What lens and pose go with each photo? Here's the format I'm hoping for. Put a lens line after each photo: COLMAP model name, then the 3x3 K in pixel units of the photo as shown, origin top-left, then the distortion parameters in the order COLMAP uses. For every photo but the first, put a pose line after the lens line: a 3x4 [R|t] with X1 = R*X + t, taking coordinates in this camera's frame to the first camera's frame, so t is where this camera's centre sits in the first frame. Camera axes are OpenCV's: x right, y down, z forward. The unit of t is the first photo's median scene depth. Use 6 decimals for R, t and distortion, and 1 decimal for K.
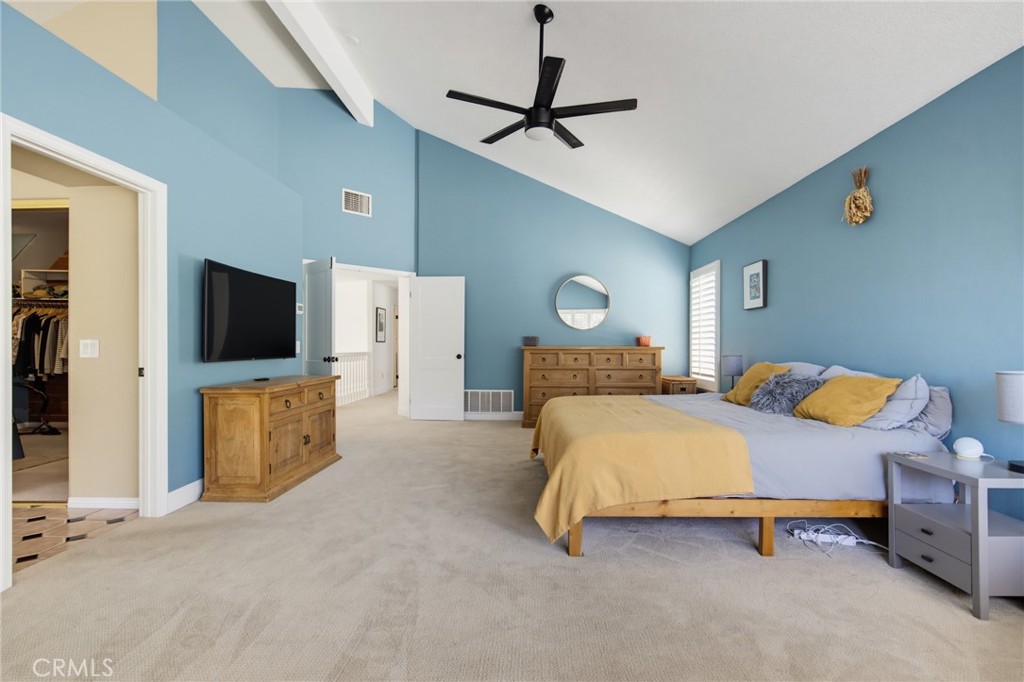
lens RADIAL K [[468.8, 0, 511.8], [0, 468.8, 340.6], [0, 0, 1]] dist [0.002526, -0.000156]
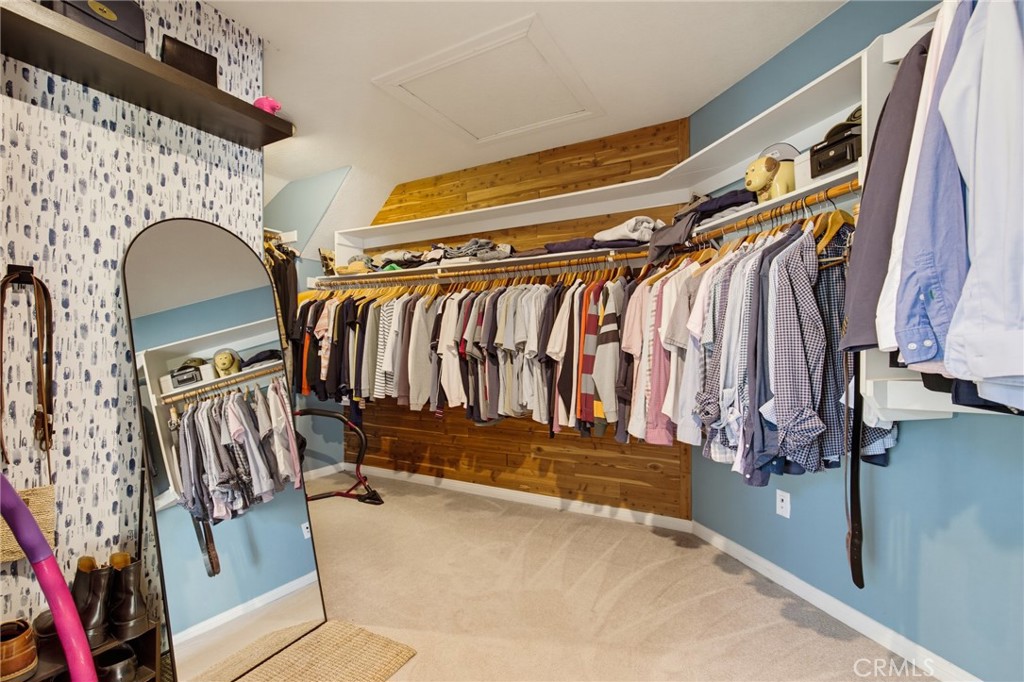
lens RADIAL K [[468.8, 0, 511.6], [0, 468.8, 348.3], [0, 0, 1]] dist [0.002526, -0.000156]
pose [[0.891195, -0.000719, -0.453620, -0.549549], [0.000981, 0.999999, 0.000343, 0.009753], [0.453620, -0.000751, 0.891195, 0.550574]]
